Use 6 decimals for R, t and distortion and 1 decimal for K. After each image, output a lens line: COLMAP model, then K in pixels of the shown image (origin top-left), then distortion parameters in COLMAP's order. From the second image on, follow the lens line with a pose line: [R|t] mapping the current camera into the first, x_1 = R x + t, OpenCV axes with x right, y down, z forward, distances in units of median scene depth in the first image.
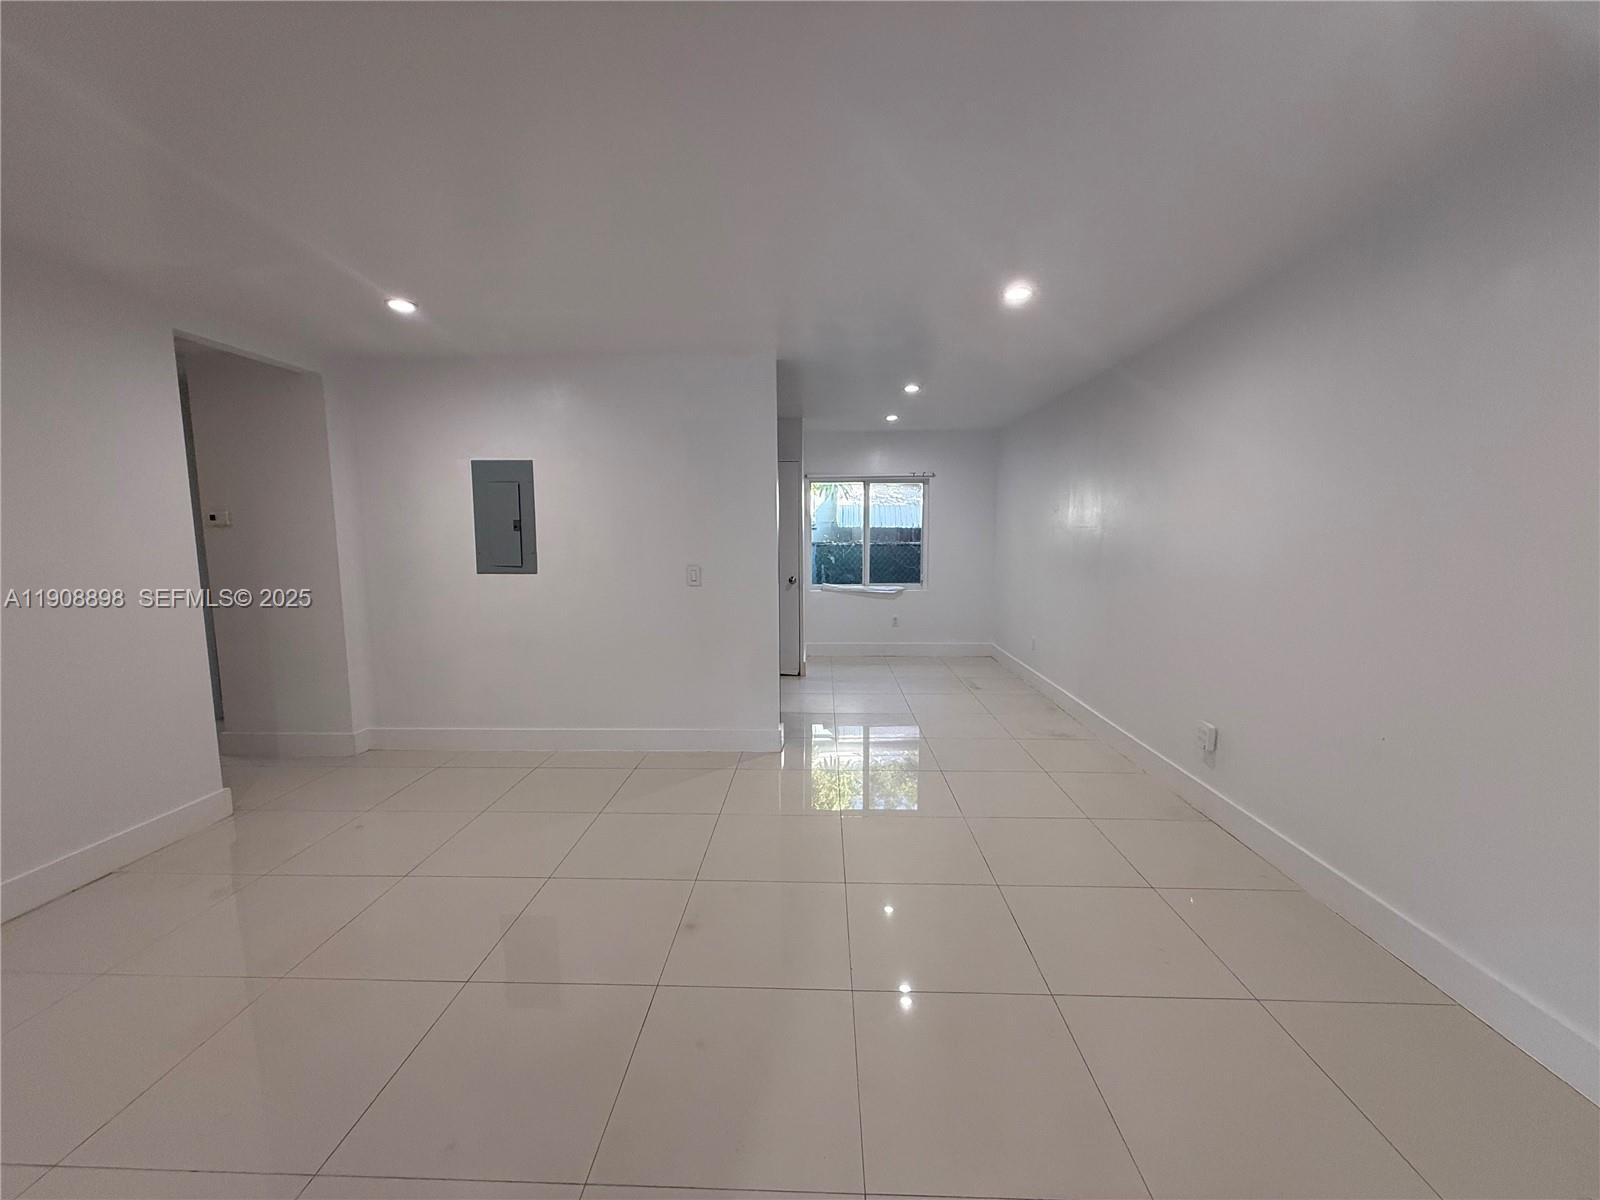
lens RADIAL K [[641.0, 0, 803.1], [0, 641.0, 599.7], [0, 0, 1]] dist [0.000036, -0.000013]
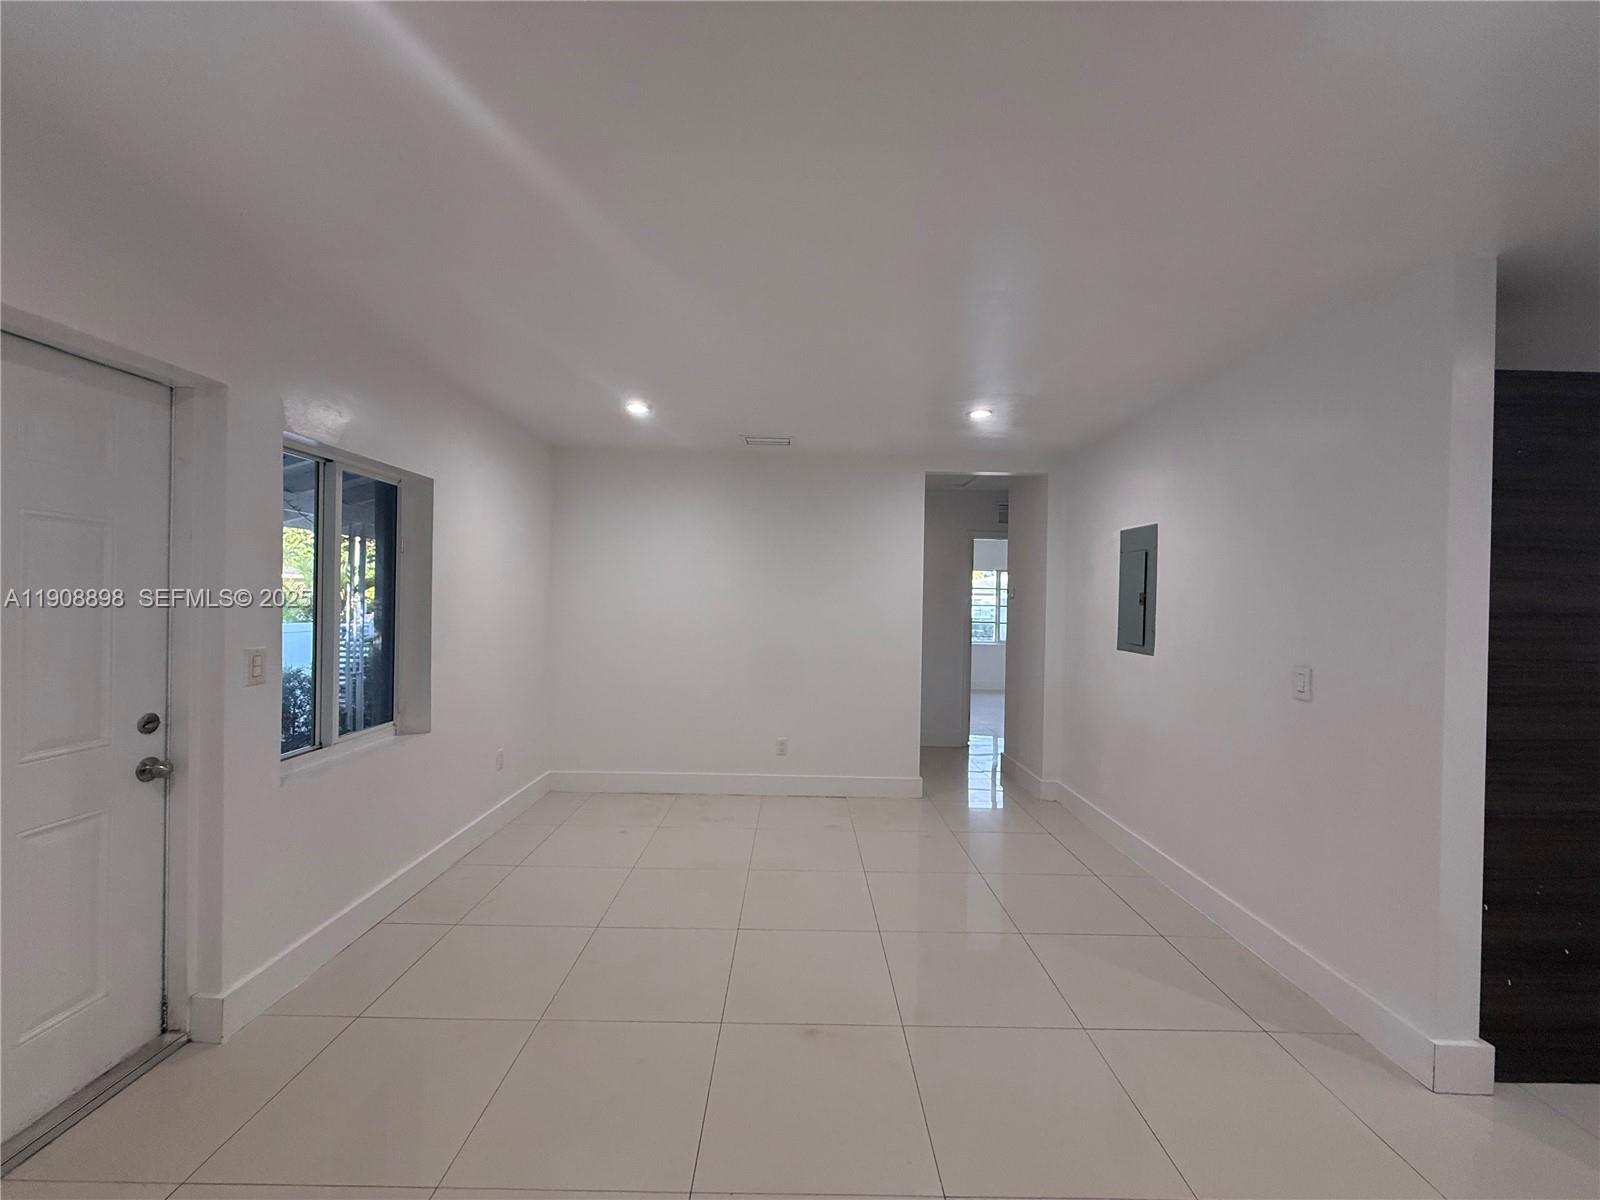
lens RADIAL K [[641.0, 0, 802.4], [0, 641.0, 599.9], [0, 0, 1]] dist [0.000036, -0.000013]
pose [[0.036326, 0.007802, -0.999310, 0.418965], [-0.129299, 0.991601, 0.003042, -0.056466], [0.990940, 0.129100, 0.037030, 0.506542]]
